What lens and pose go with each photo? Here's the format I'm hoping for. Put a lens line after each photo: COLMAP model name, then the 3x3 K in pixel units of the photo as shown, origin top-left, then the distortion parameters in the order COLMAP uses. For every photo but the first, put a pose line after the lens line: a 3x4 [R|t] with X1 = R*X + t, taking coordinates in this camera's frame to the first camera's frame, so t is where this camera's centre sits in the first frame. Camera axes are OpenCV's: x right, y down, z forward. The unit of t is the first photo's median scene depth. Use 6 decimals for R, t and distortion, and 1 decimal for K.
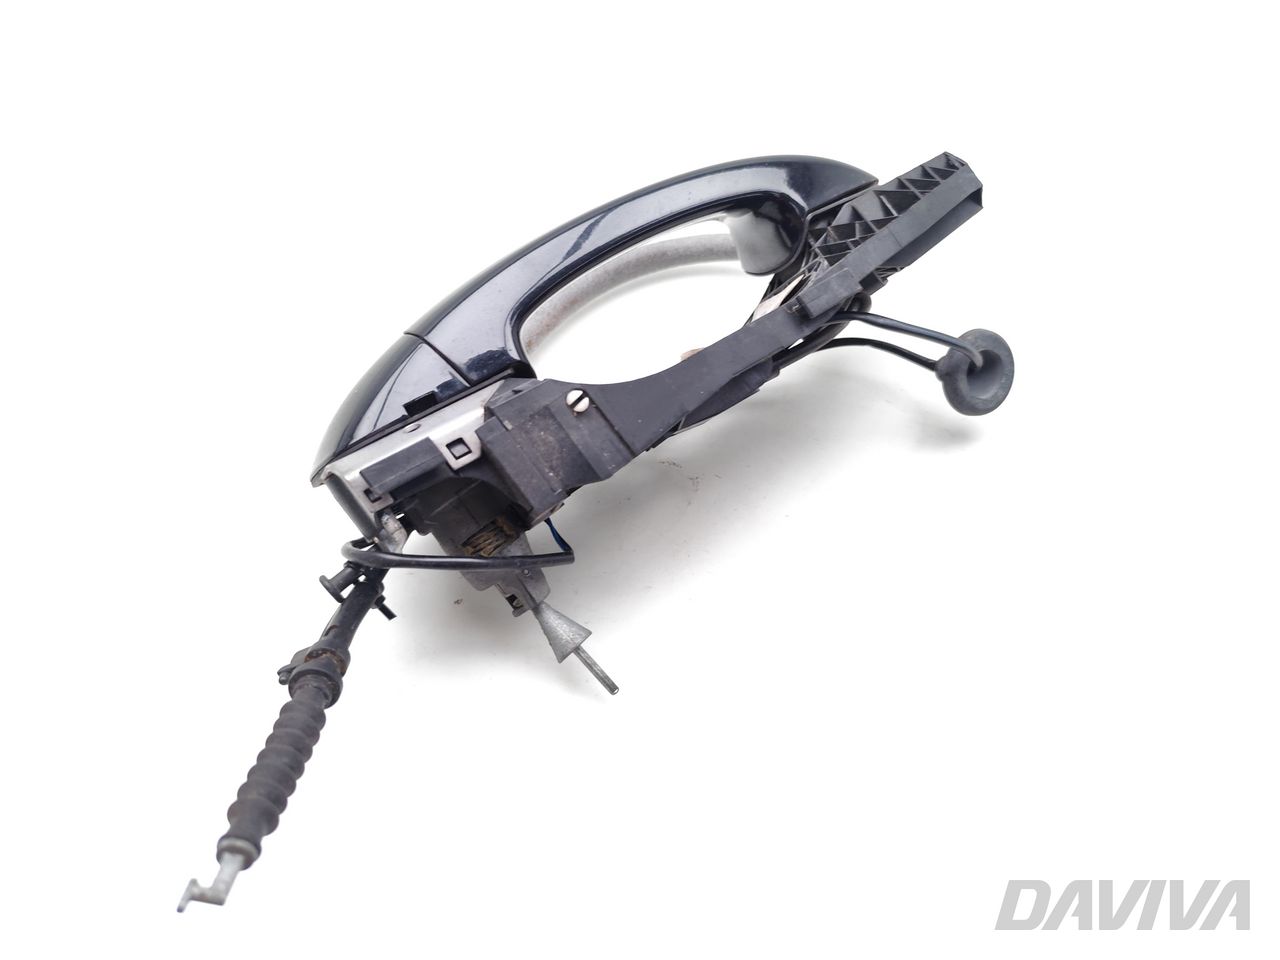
lens RADIAL K [[858.7, 0, 640.0], [0, 858.7, 480.0], [0, 0, 1]] dist [0.001021, -0.000048]
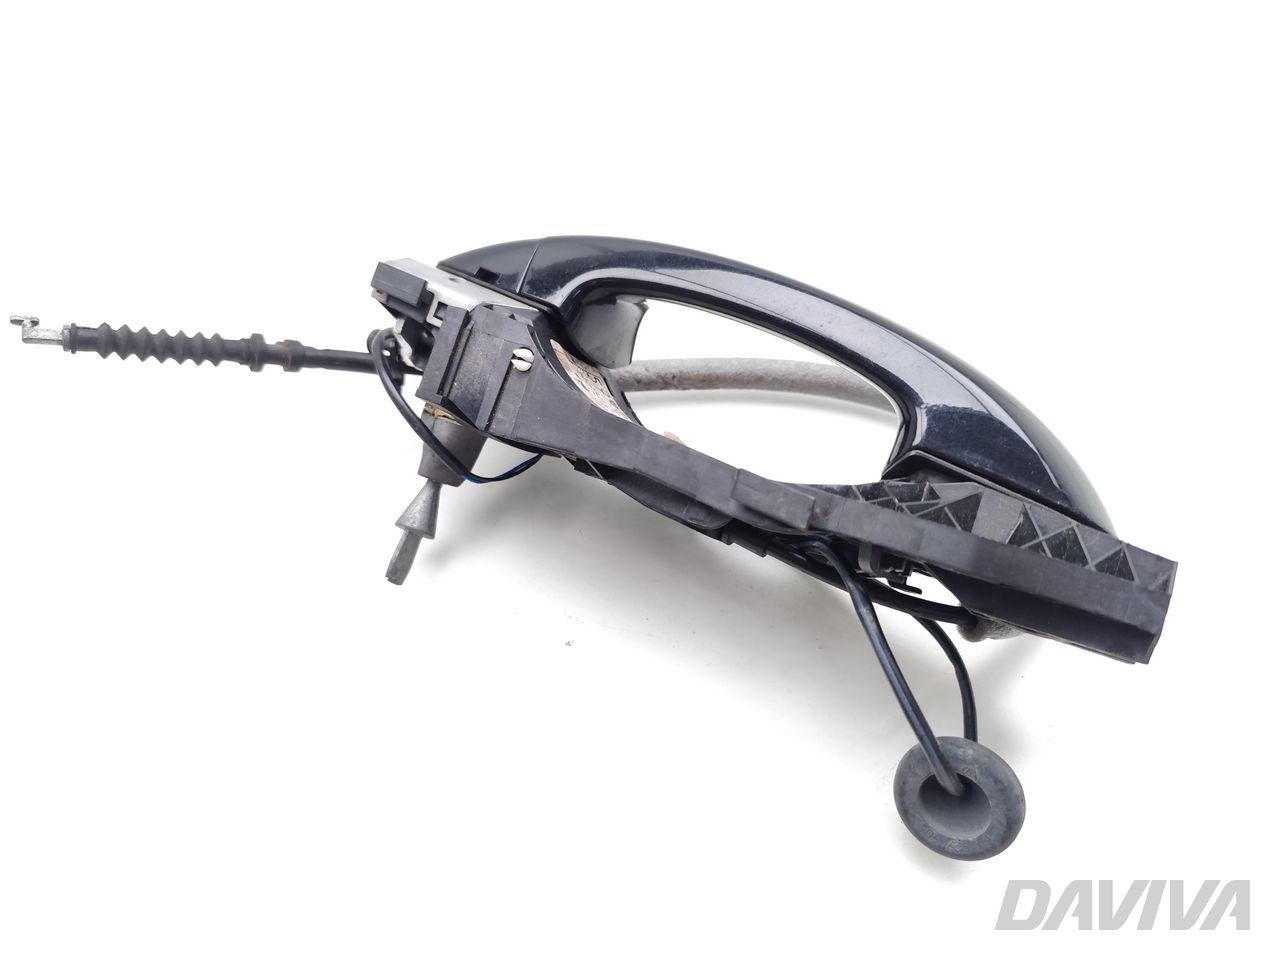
lens RADIAL K [[858.7, 0, 640.0], [0, 858.7, 480.0], [0, 0, 1]] dist [0.001021, -0.000048]
pose [[0.409625, 0.731030, -0.545712, 0.564107], [-0.737724, 0.617340, 0.273229, -0.337092], [0.536629, 0.290664, 0.792177, 0.271838]]
